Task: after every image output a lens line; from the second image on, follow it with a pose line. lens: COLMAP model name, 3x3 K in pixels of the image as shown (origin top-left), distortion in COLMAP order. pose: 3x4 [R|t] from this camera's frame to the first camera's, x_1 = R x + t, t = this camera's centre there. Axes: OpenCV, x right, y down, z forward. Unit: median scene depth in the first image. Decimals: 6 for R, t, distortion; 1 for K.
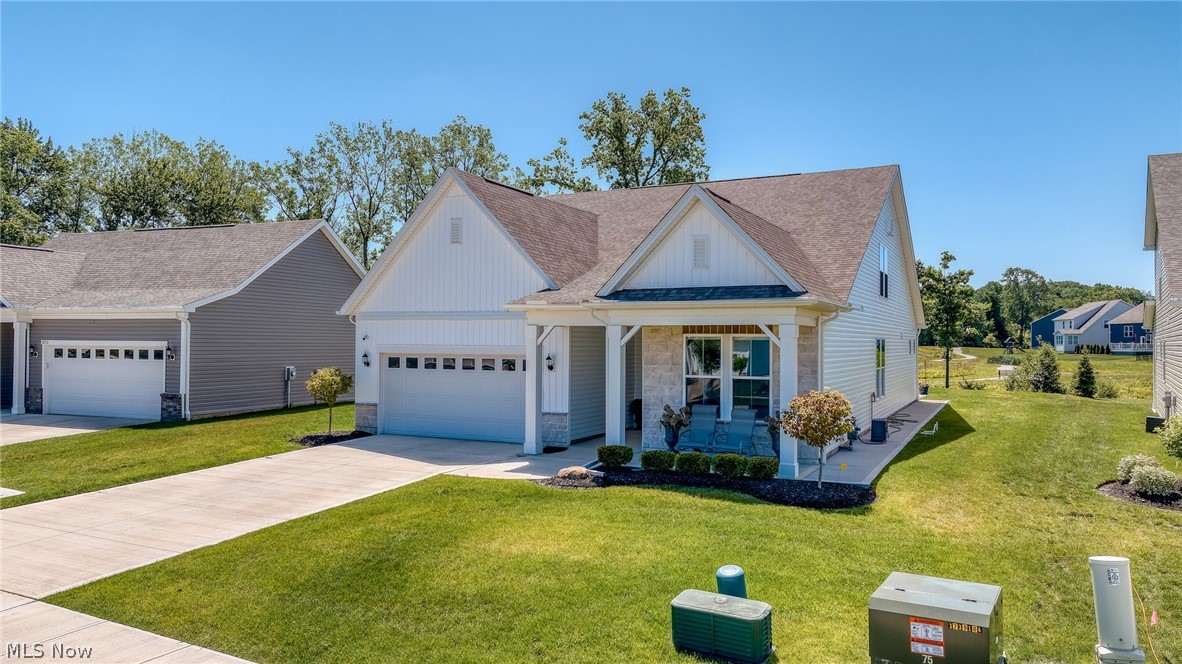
lens RADIAL K [[826.0, 0, 595.2], [0, 826.0, 332.8], [0, 0, 1]] dist [-0.010586, -0.000014]
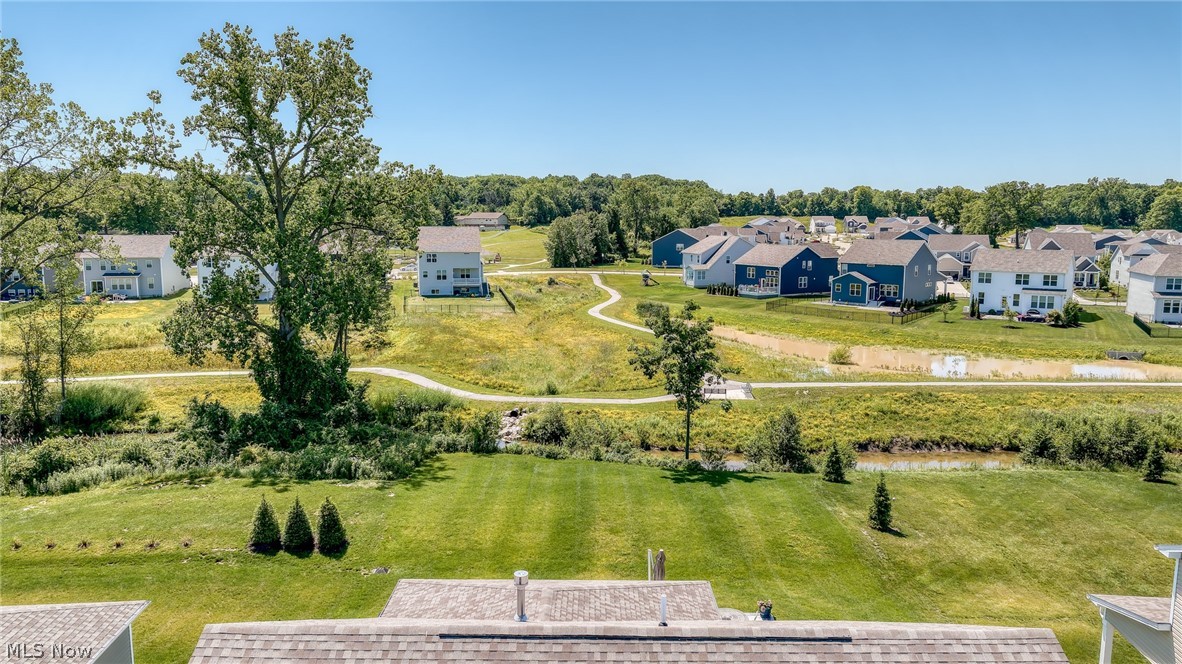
lens RADIAL K [[826.0, 0, 580.0], [0, 826.0, 328.1], [0, 0, 1]] dist [-0.010586, -0.000014]
pose [[0.899546, -0.051841, 0.433739, -0.086636], [-0.015994, 0.988358, 0.151301, -0.492682], [-0.436533, -0.143040, 0.888244, 0.787908]]
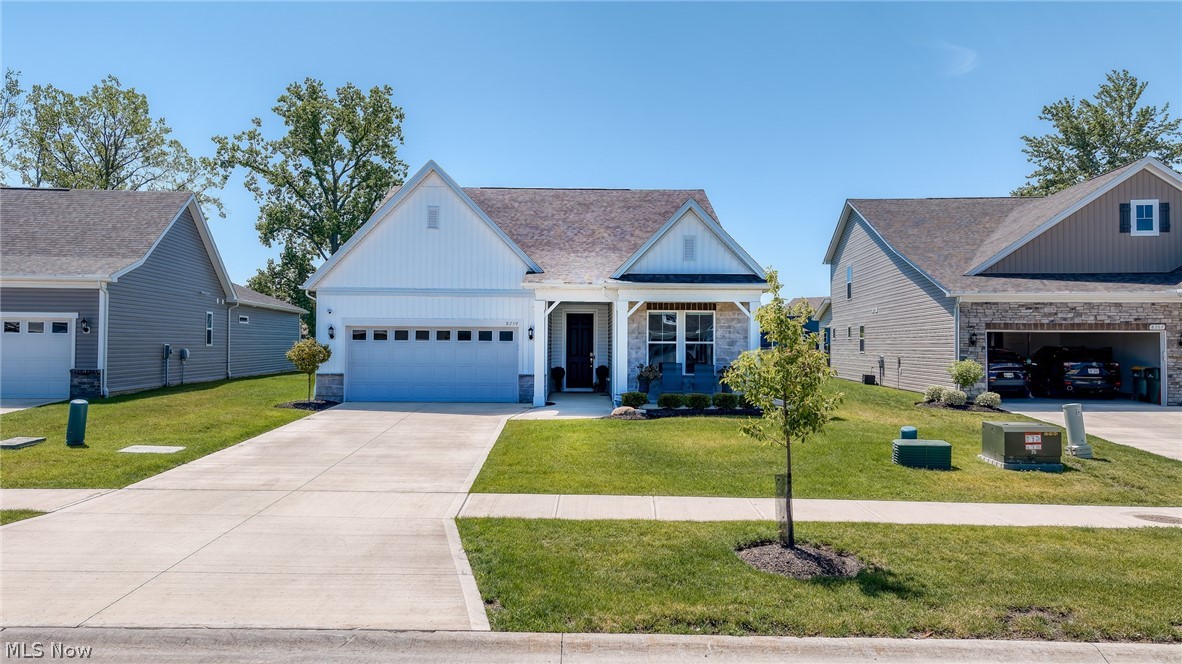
lens RADIAL K [[826.0, 0, 599.9], [0, 826.0, 331.3], [0, 0, 1]] dist [-0.010586, -0.000014]
pose [[0.879623, 0.007043, 0.475619, -0.446710], [-0.006266, 0.999975, -0.003219, 0.030570], [-0.475630, -0.000149, 0.879645, -0.088327]]
